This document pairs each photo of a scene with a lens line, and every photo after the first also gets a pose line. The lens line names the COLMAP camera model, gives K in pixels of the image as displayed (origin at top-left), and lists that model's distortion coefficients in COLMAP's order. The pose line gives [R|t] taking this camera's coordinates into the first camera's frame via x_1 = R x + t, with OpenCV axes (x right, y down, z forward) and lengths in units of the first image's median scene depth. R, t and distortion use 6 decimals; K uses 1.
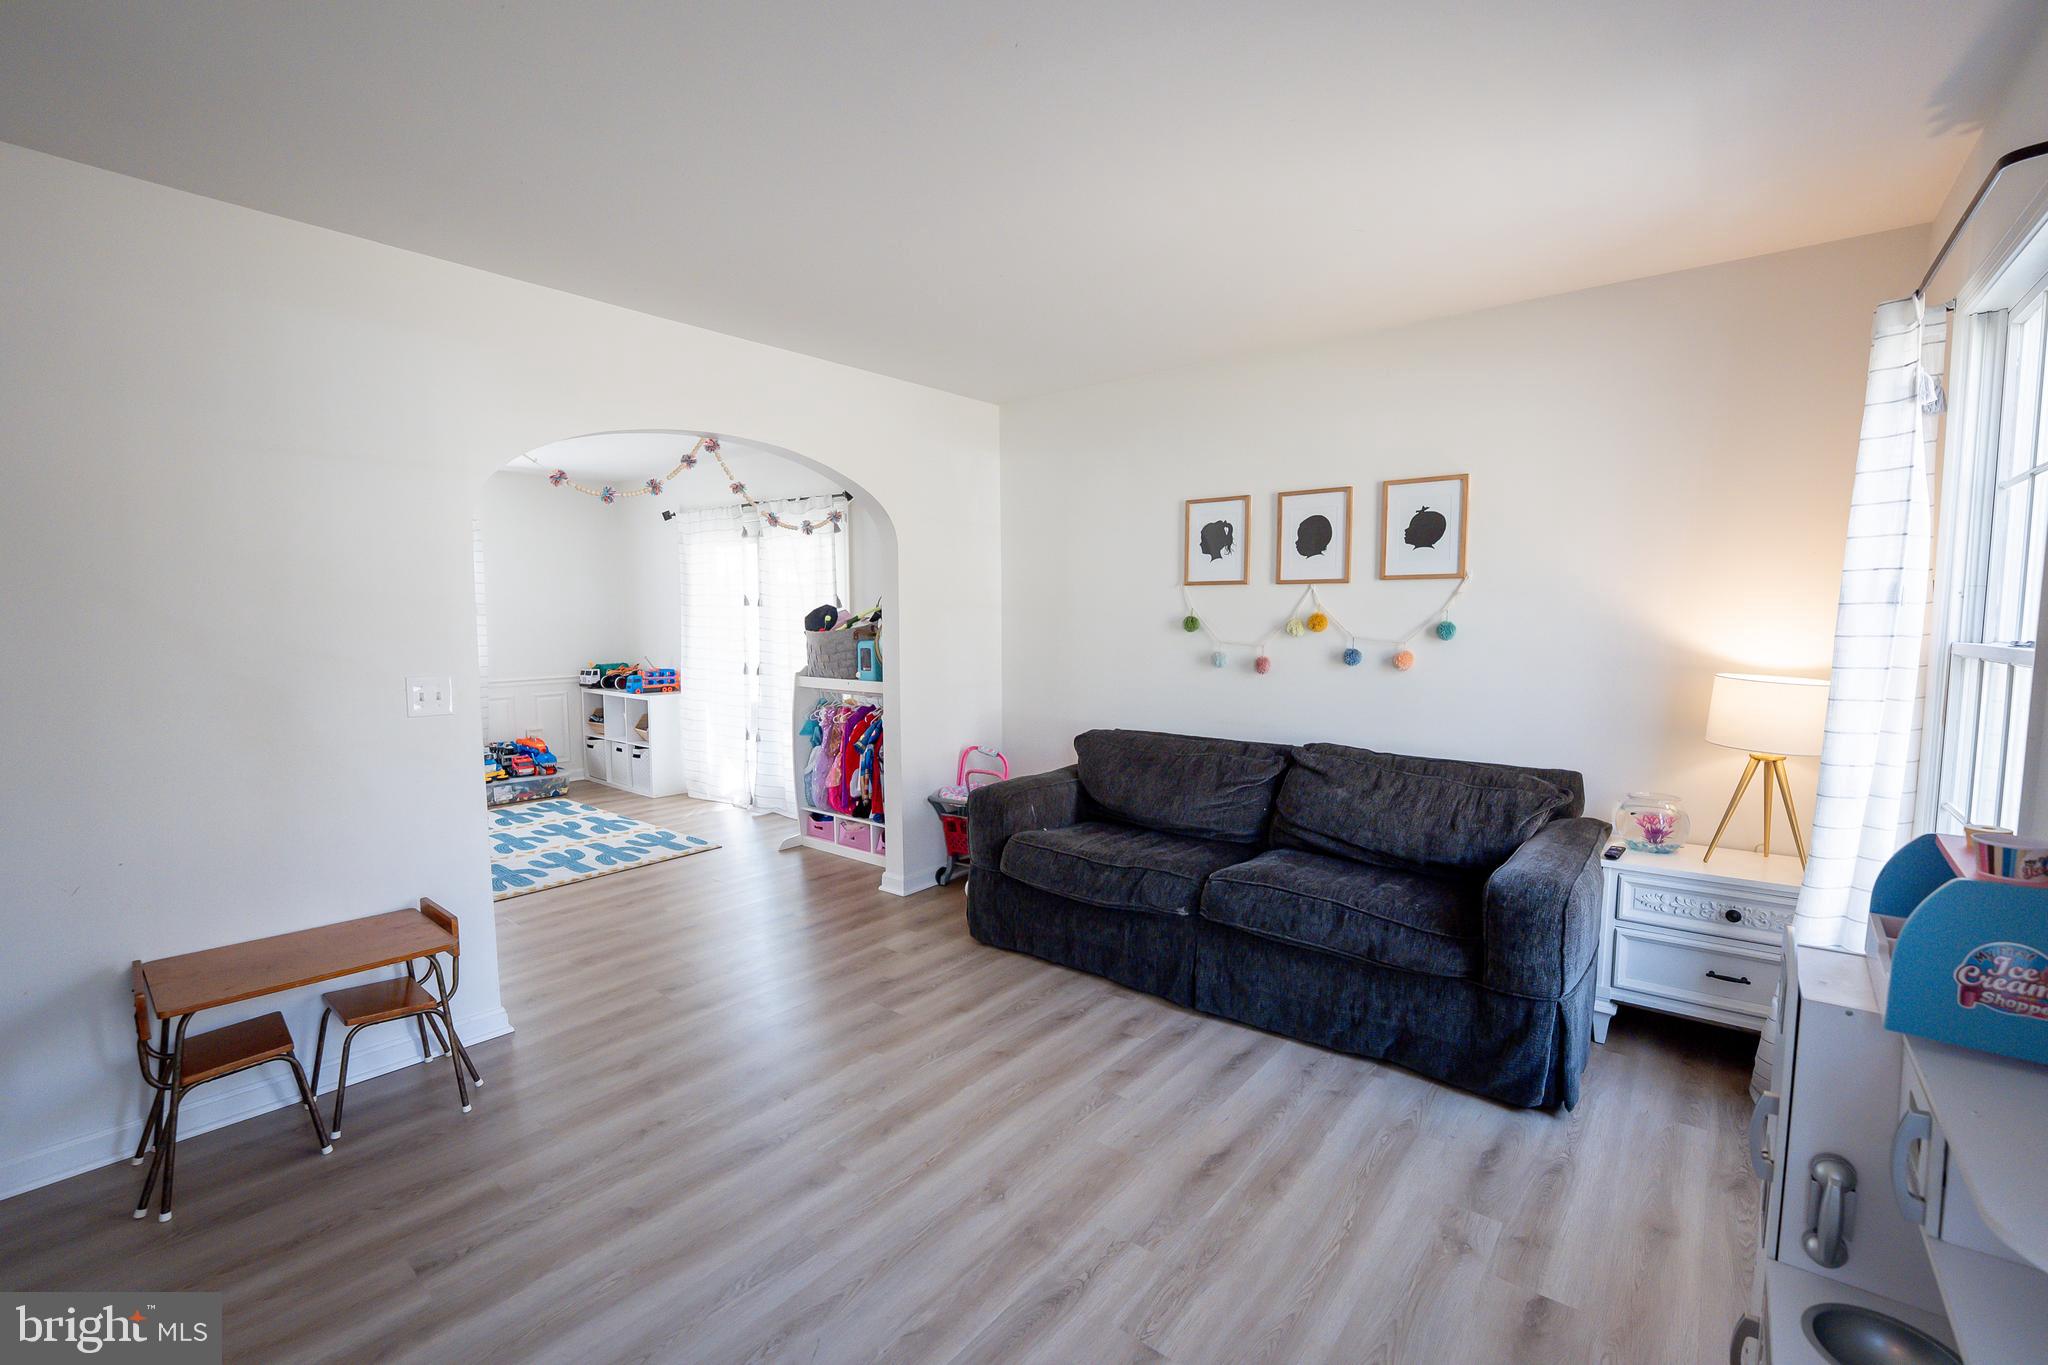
lens RADIAL K [[835.9, 0, 970.2], [0, 835.9, 677.8], [0, 0, 1]] dist [0.000107, 0.000179]
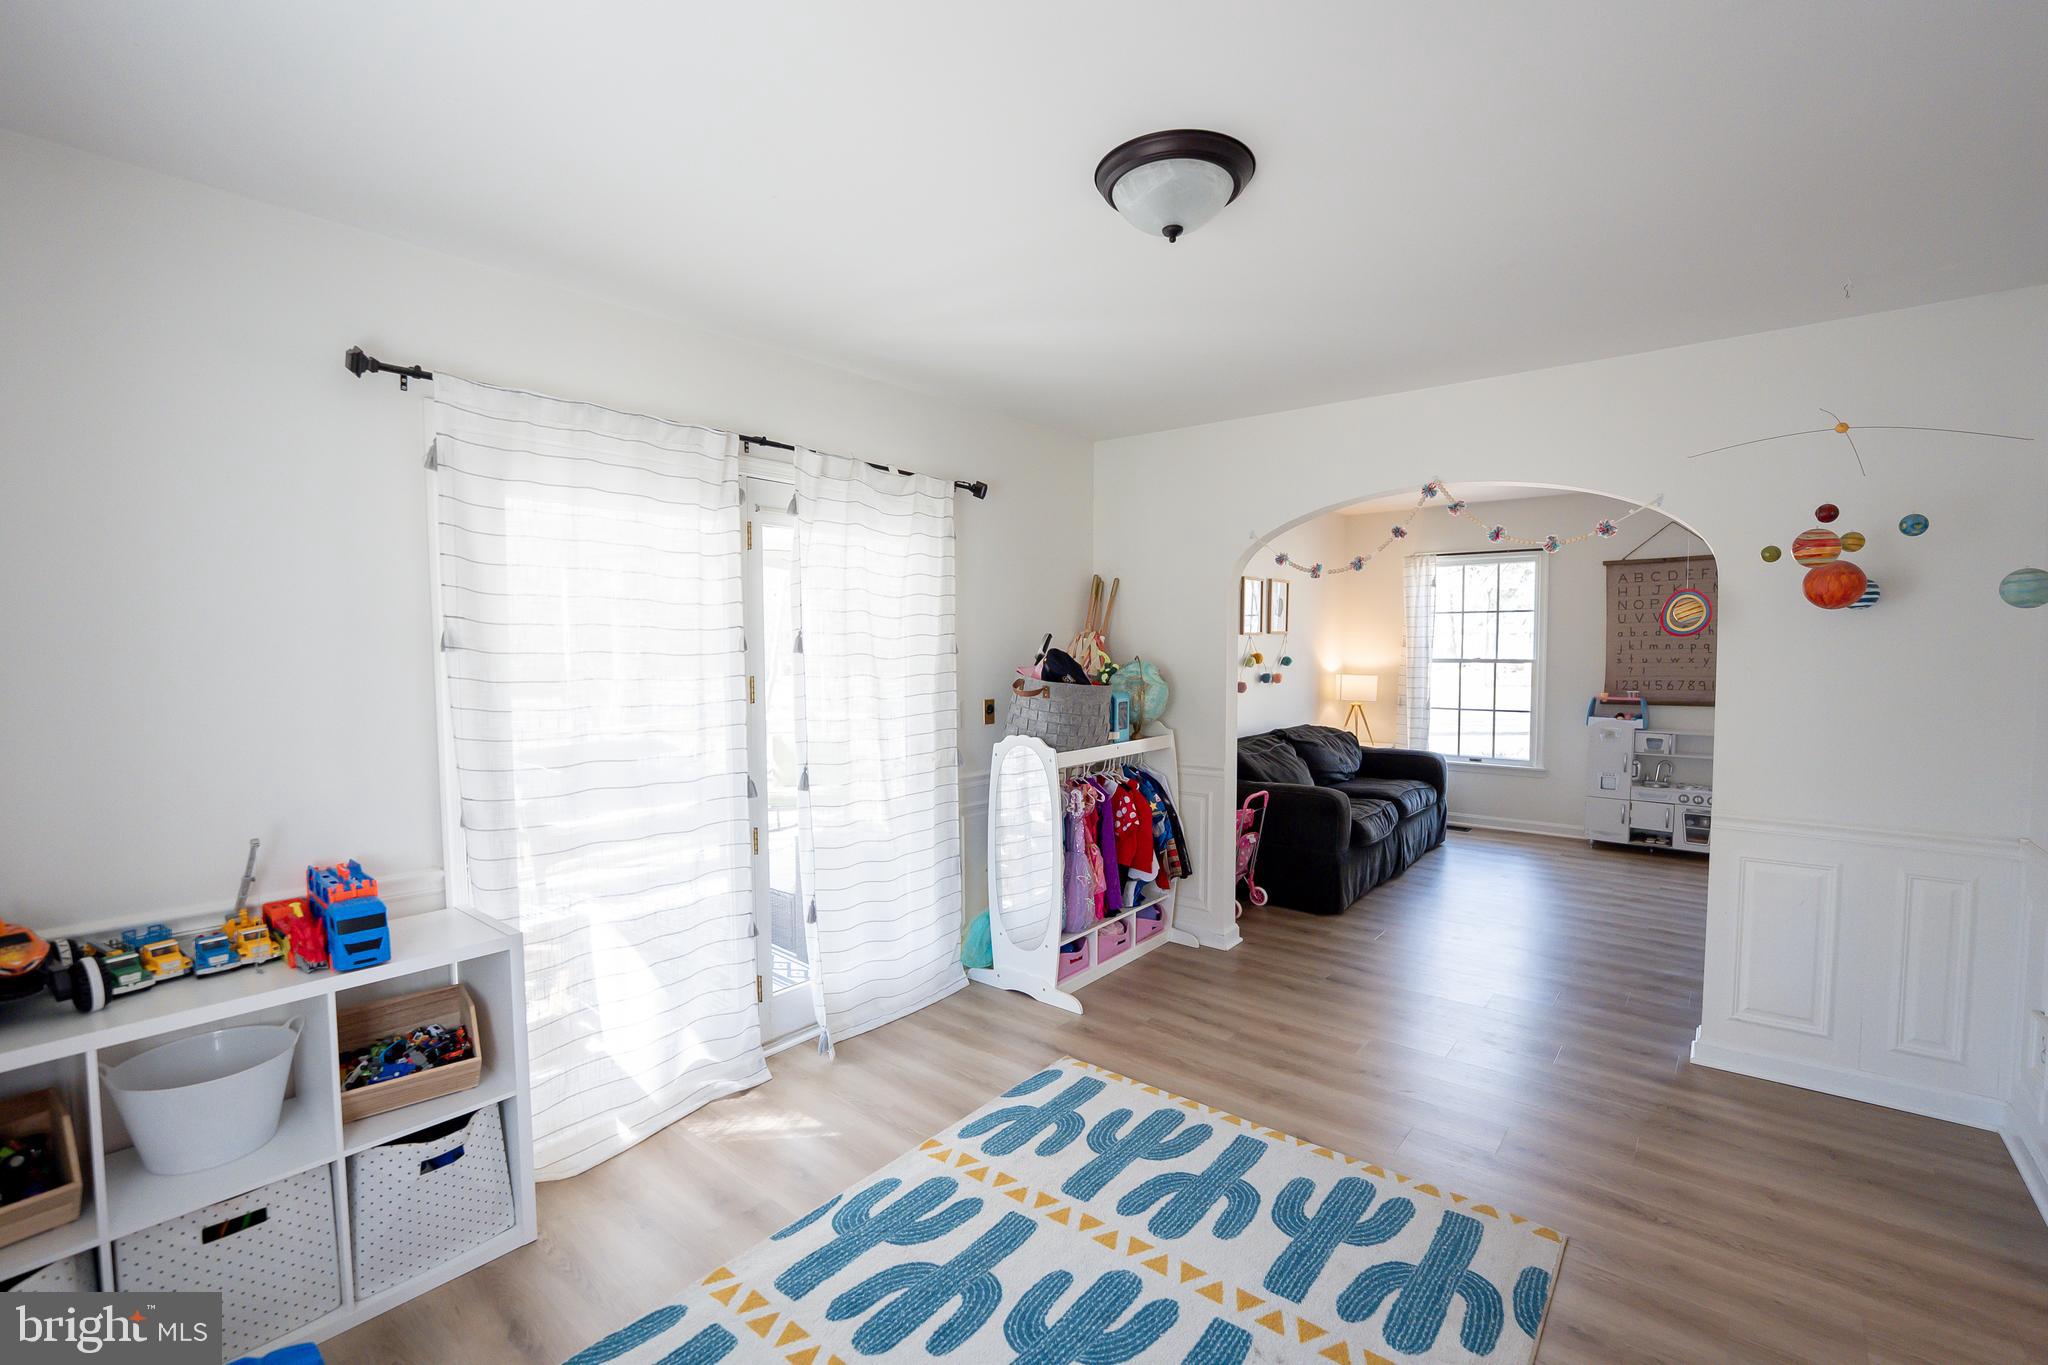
lens RADIAL K [[884.4, 0, 1024.0], [0, 884.4, 682.5], [0, 0, 1]] dist [-0.002046, -0.000184]
pose [[-0.007091, -0.040497, 0.999155, -1.305944], [0.087817, 0.995294, 0.040964, -0.128872], [-0.996111, 0.088033, -0.003501, 1.448416]]
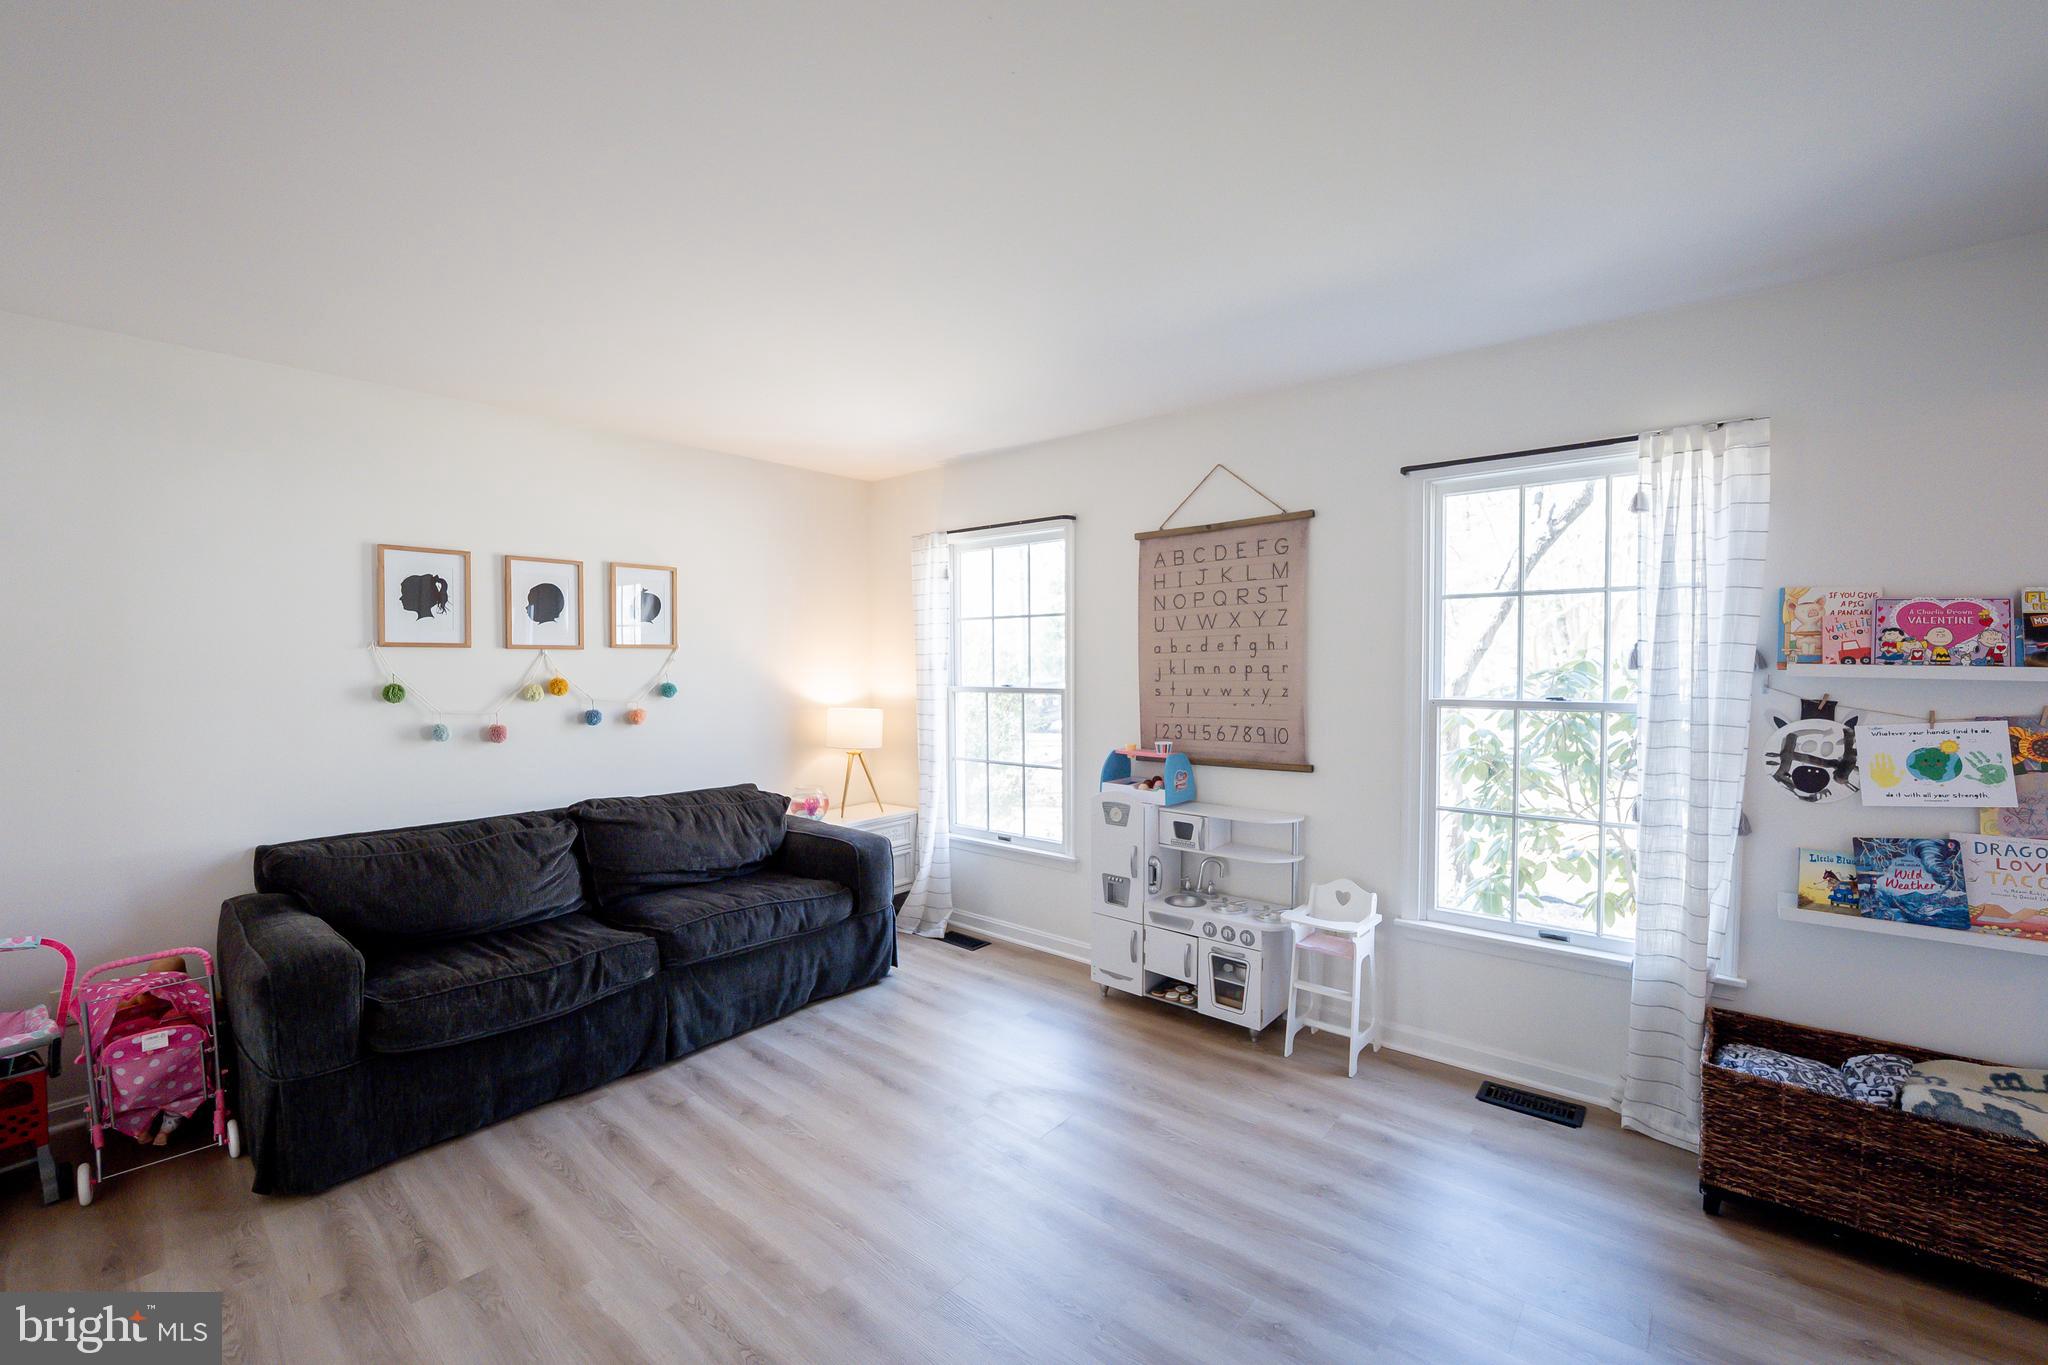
lens RADIAL K [[831.5, 0, 1007.9], [0, 831.5, 678.2], [0, 0, 1]] dist [-0.019488, 0.000708]
pose [[0.036850, -0.014456, 0.999216, -0.600150], [0.085949, 0.996236, 0.011243, -0.041544], [-0.995618, 0.085467, 0.037954, 0.415583]]
